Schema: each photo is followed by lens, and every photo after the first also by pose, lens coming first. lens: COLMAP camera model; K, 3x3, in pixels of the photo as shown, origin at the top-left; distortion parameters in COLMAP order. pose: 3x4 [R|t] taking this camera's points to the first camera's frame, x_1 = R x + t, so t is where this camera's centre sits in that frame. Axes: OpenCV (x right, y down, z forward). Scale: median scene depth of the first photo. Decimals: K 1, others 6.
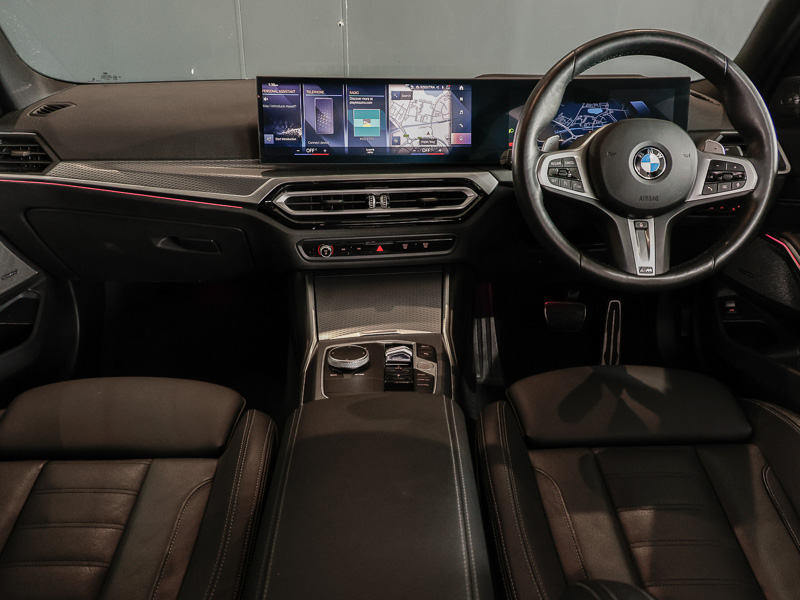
lens RADIAL K [[598.9, 0, 400.0], [0, 598.9, 300.0], [0, 0, 1]] dist [-0.003805, -0.003734]
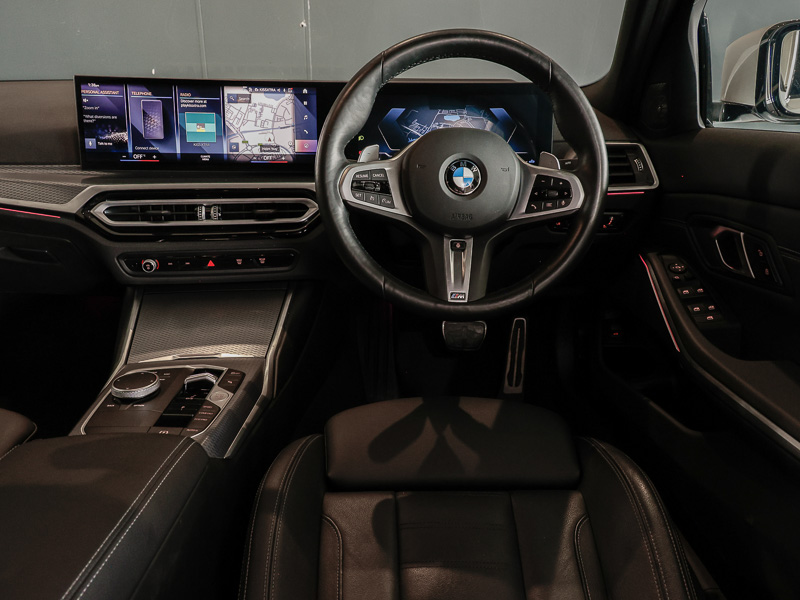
lens RADIAL K [[598.9, 0, 400.0], [0, 598.9, 300.0], [0, 0, 1]] dist [-0.003805, -0.003734]
pose [[0.999793, 0.017952, -0.009569, 0.274555], [-0.017988, 0.999832, -0.003651, -0.032220], [0.009501, 0.003822, 0.999948, 0.080859]]
